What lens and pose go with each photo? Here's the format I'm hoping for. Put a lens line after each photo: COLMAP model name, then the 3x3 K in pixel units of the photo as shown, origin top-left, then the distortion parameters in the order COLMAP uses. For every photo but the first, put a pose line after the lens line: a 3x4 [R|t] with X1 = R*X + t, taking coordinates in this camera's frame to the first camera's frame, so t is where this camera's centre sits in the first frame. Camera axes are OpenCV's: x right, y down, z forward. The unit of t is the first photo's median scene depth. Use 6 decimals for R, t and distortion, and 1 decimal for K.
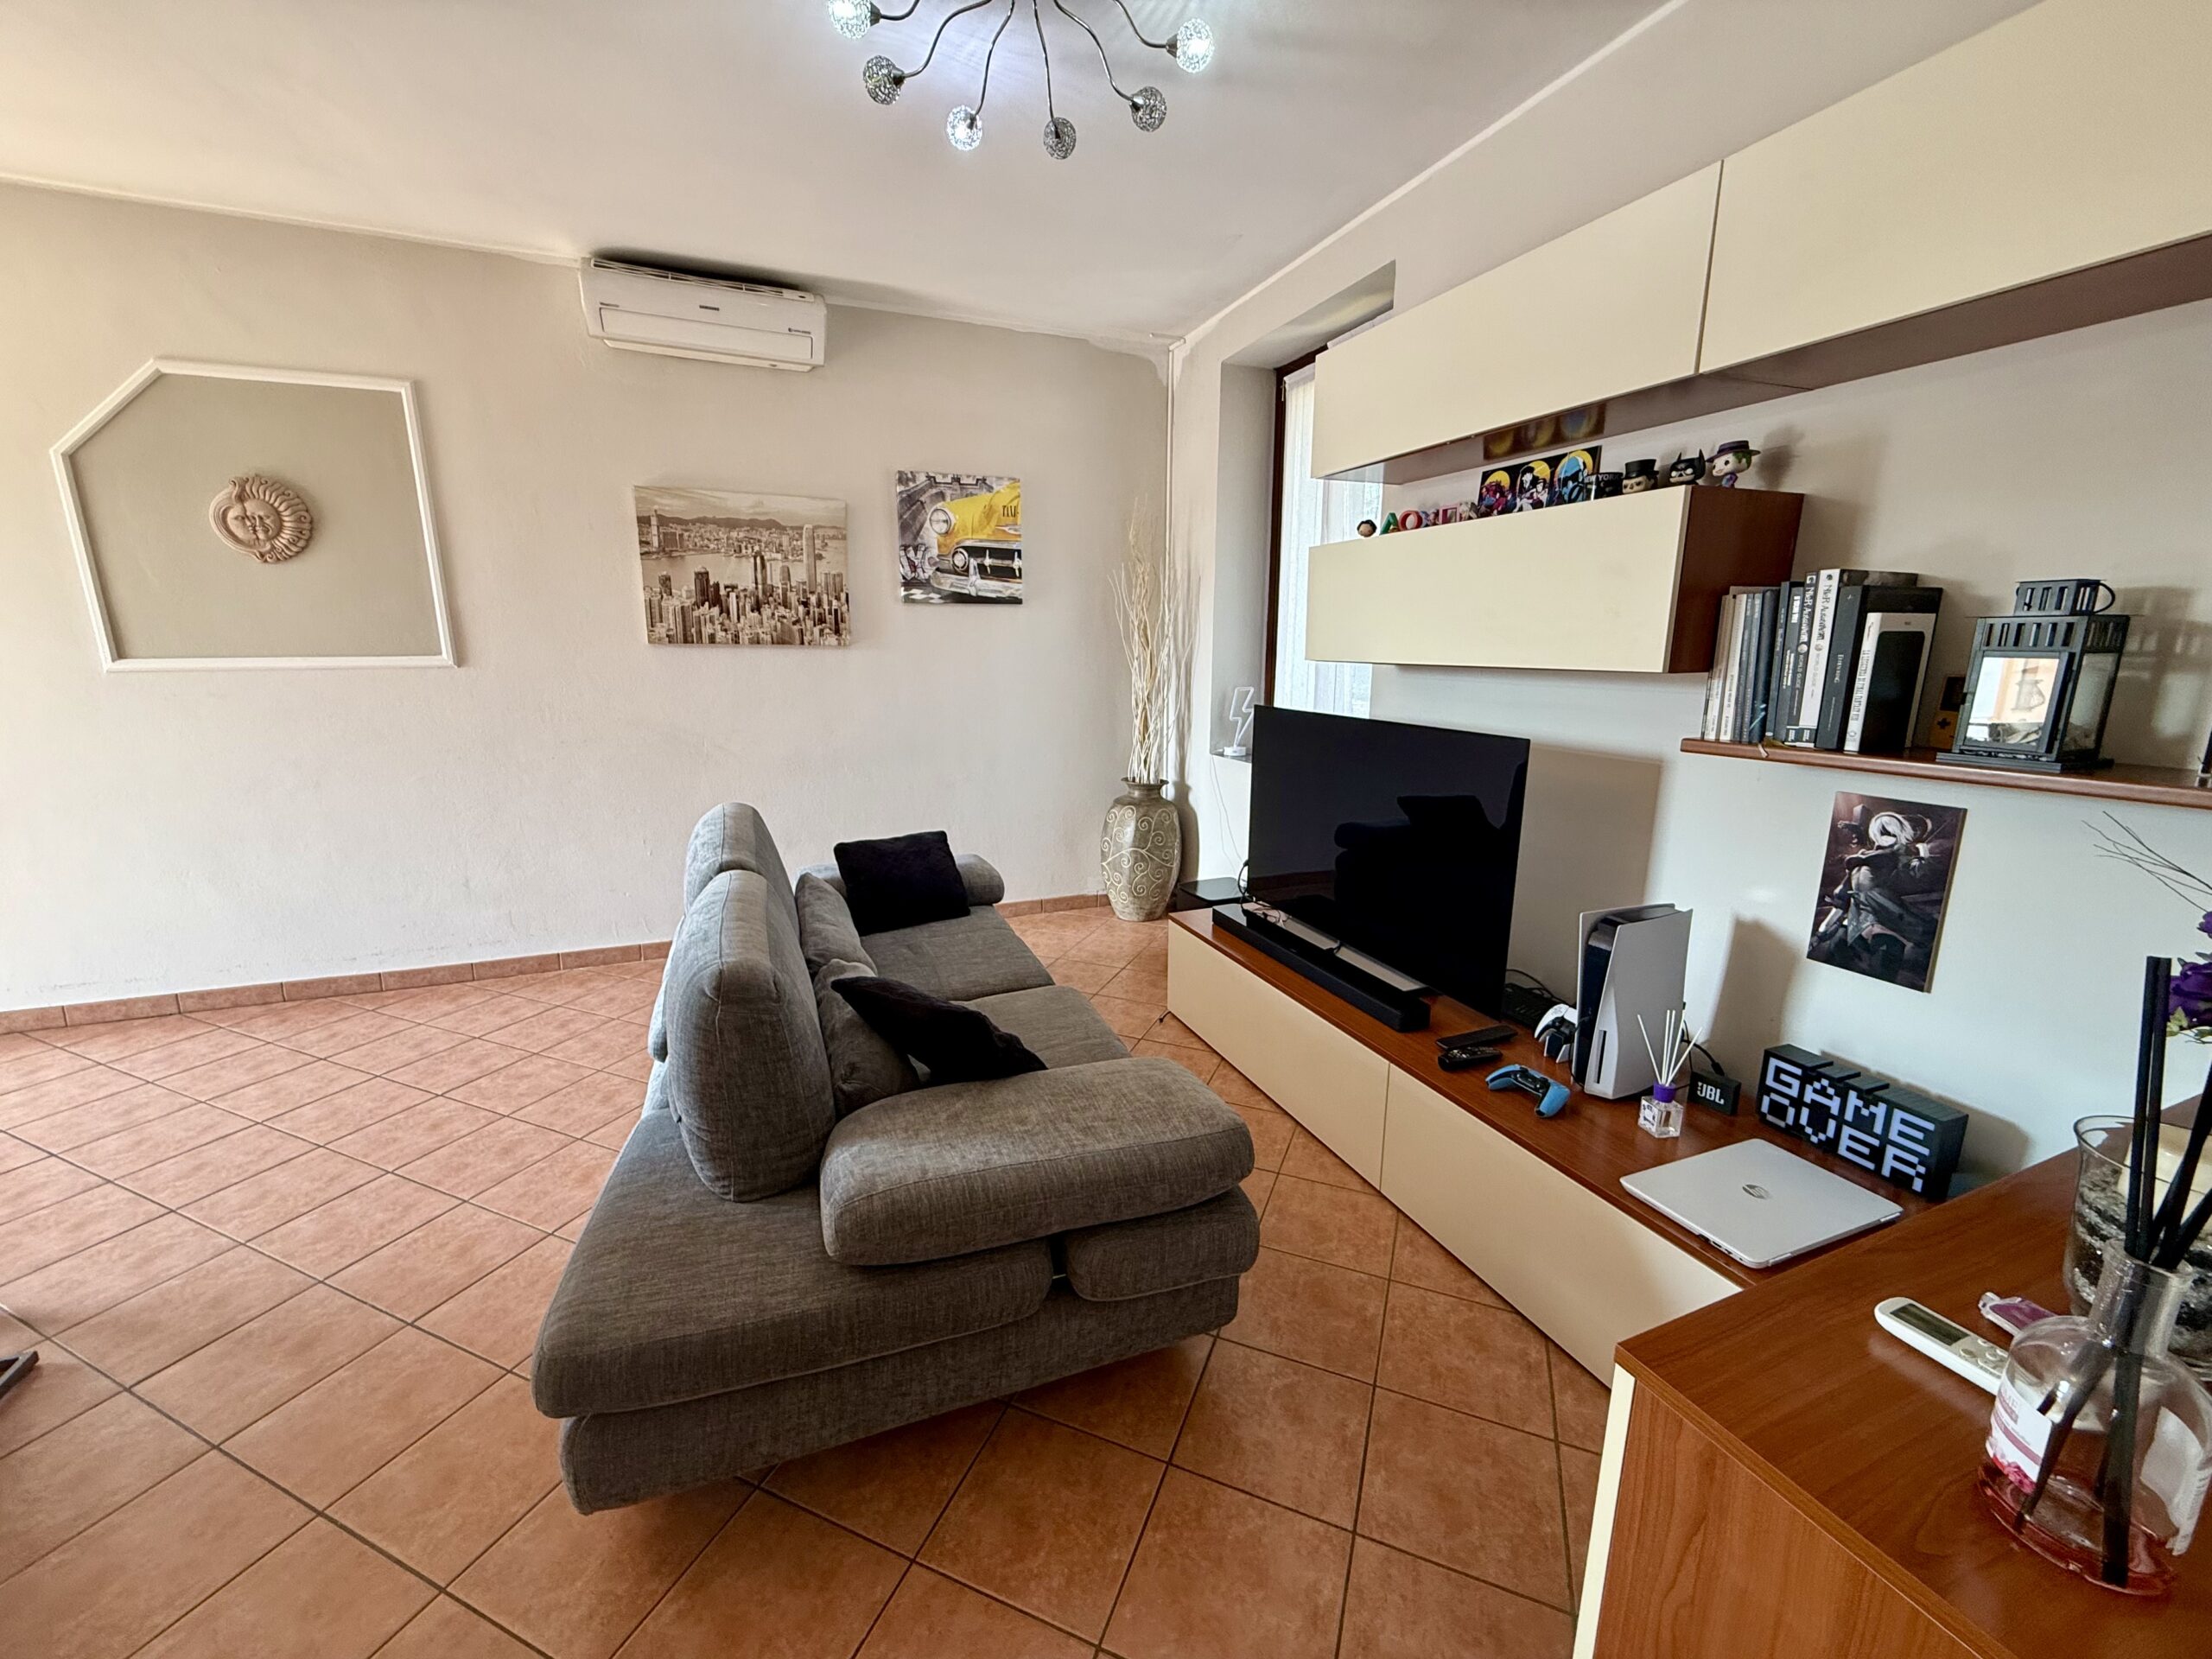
lens RADIAL K [[884.2, 0, 1098.7], [0, 884.2, 827.2], [0, 0, 1]] dist [-0.000812, 0.000202]
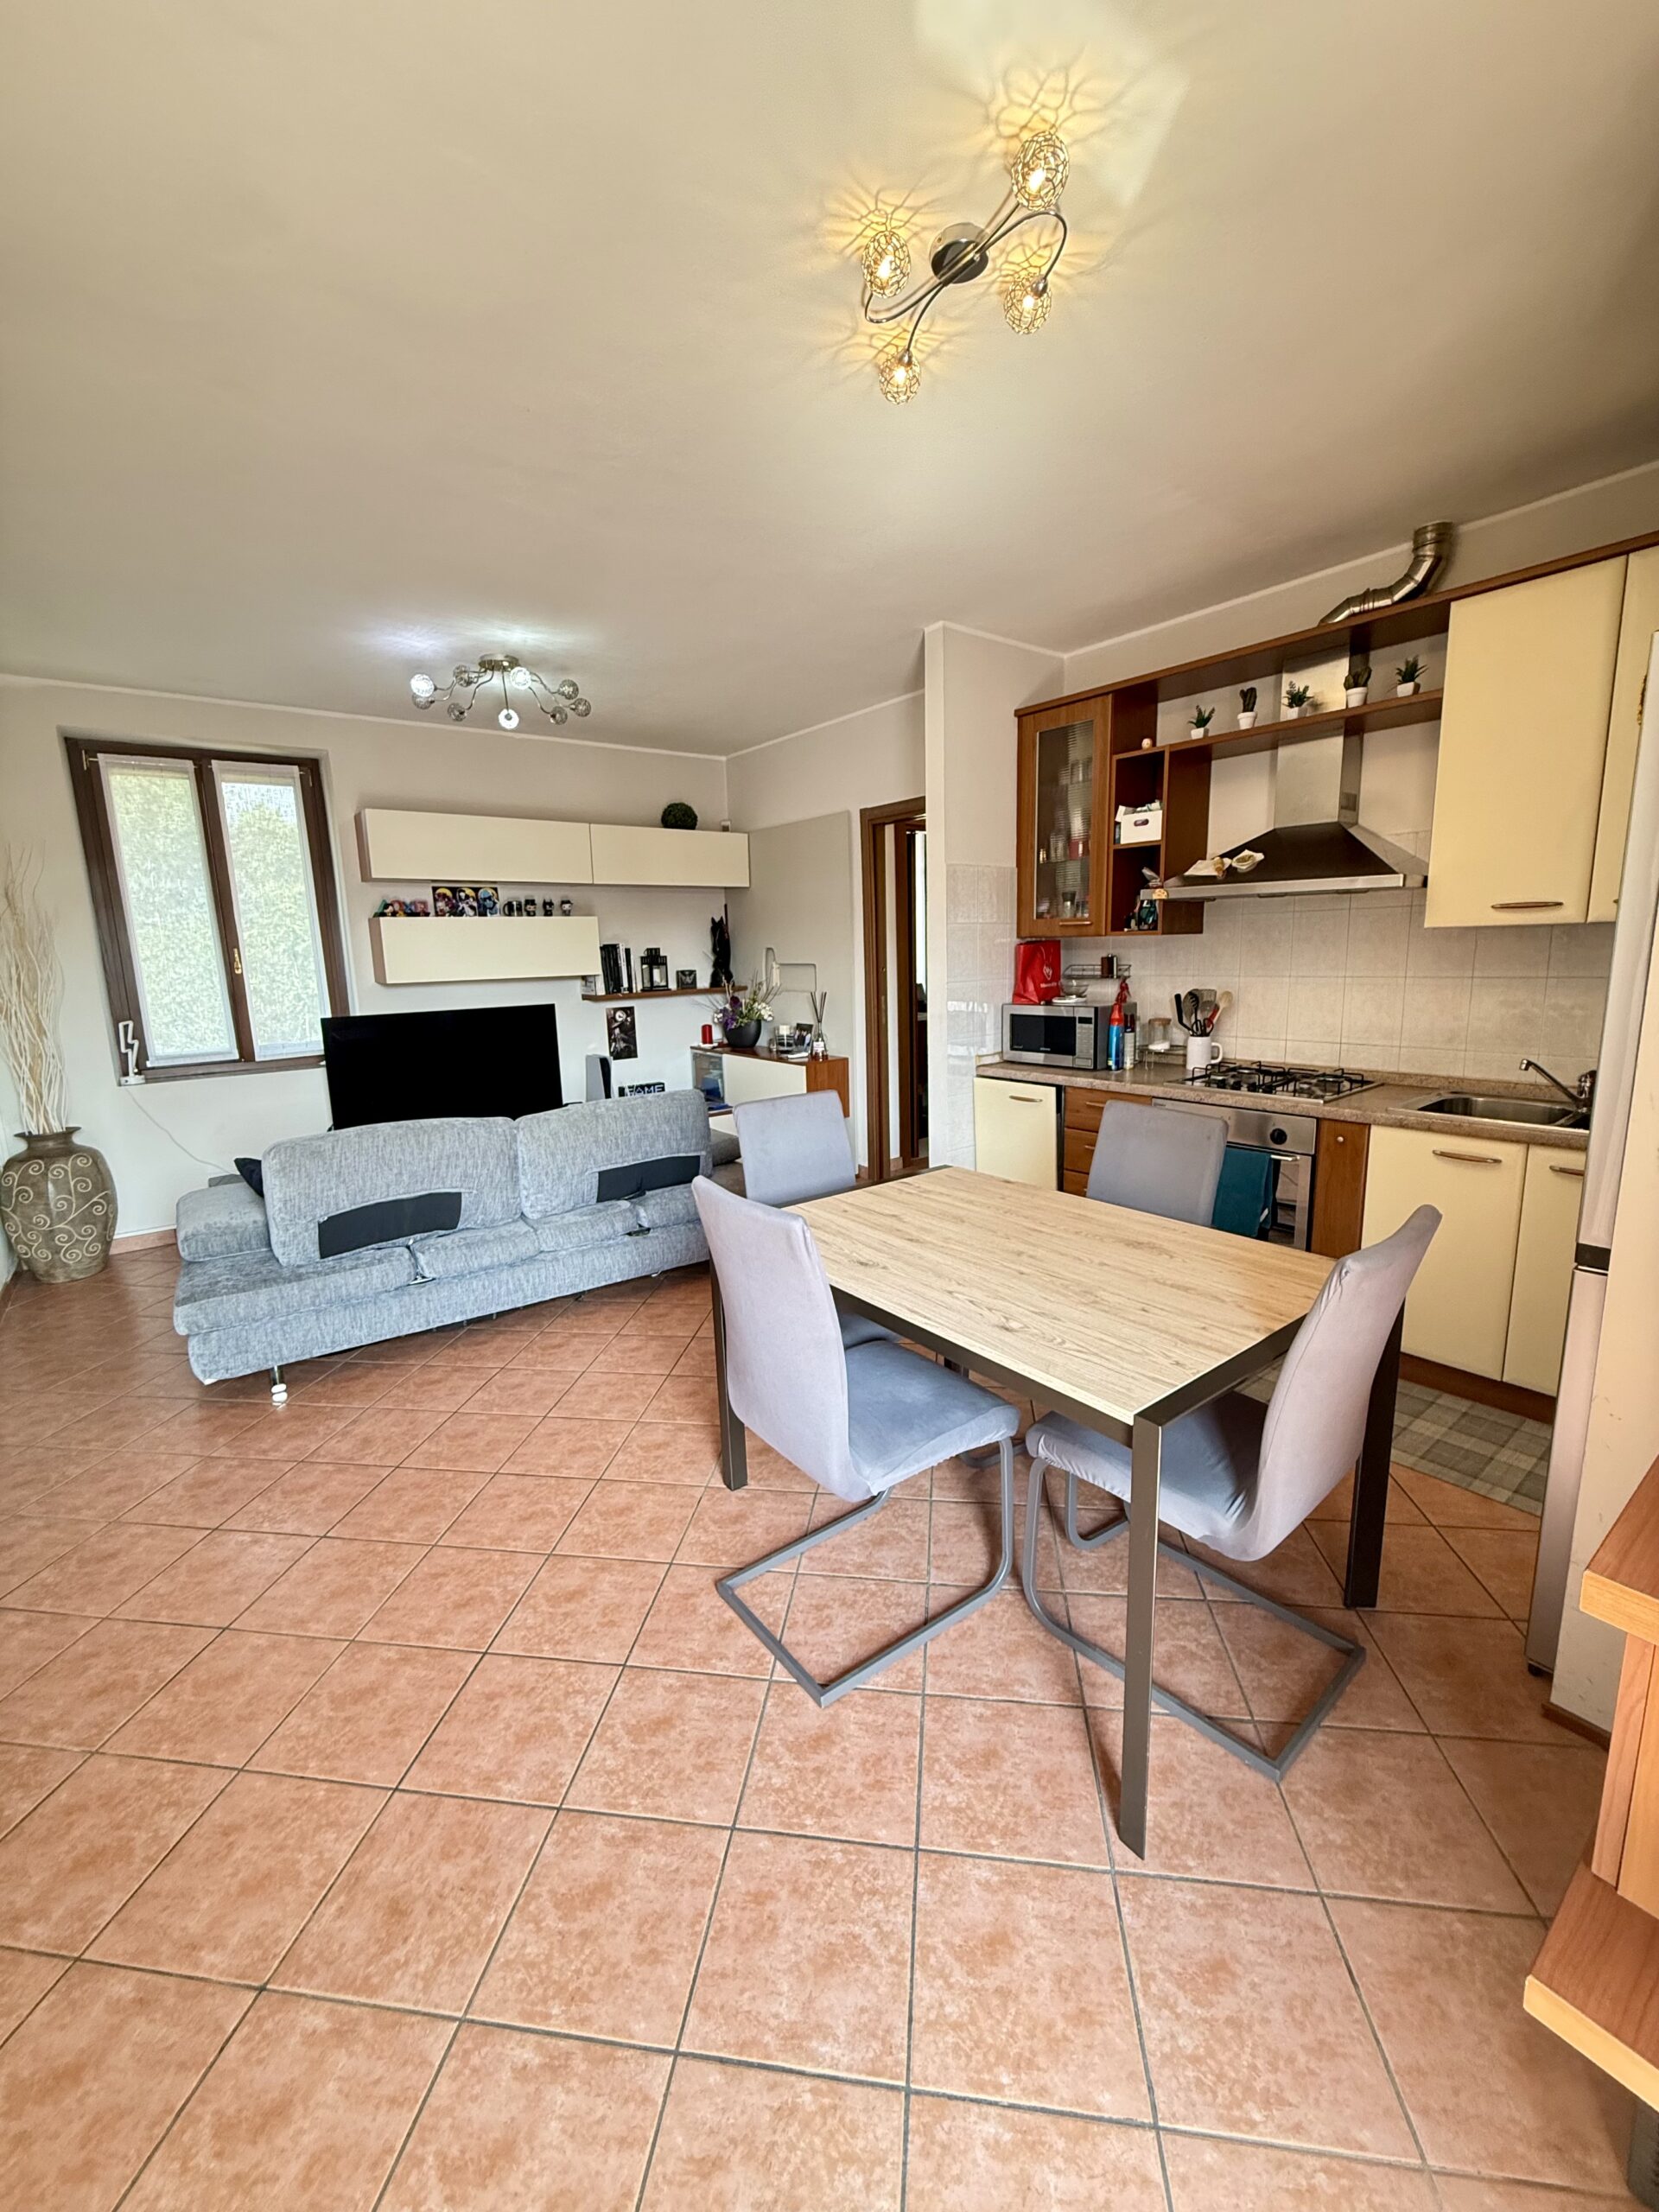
lens RADIAL K [[882.4, 0, 831.7], [0, 882.4, 1096.2], [0, 0, 1]] dist [0.000706, 0.000041]
pose [[-0.264238, -0.159670, 0.951149, -1.227120], [0.224016, 0.949068, 0.221555, -0.128219], [-0.938080, 0.271616, -0.215011, 0.478627]]
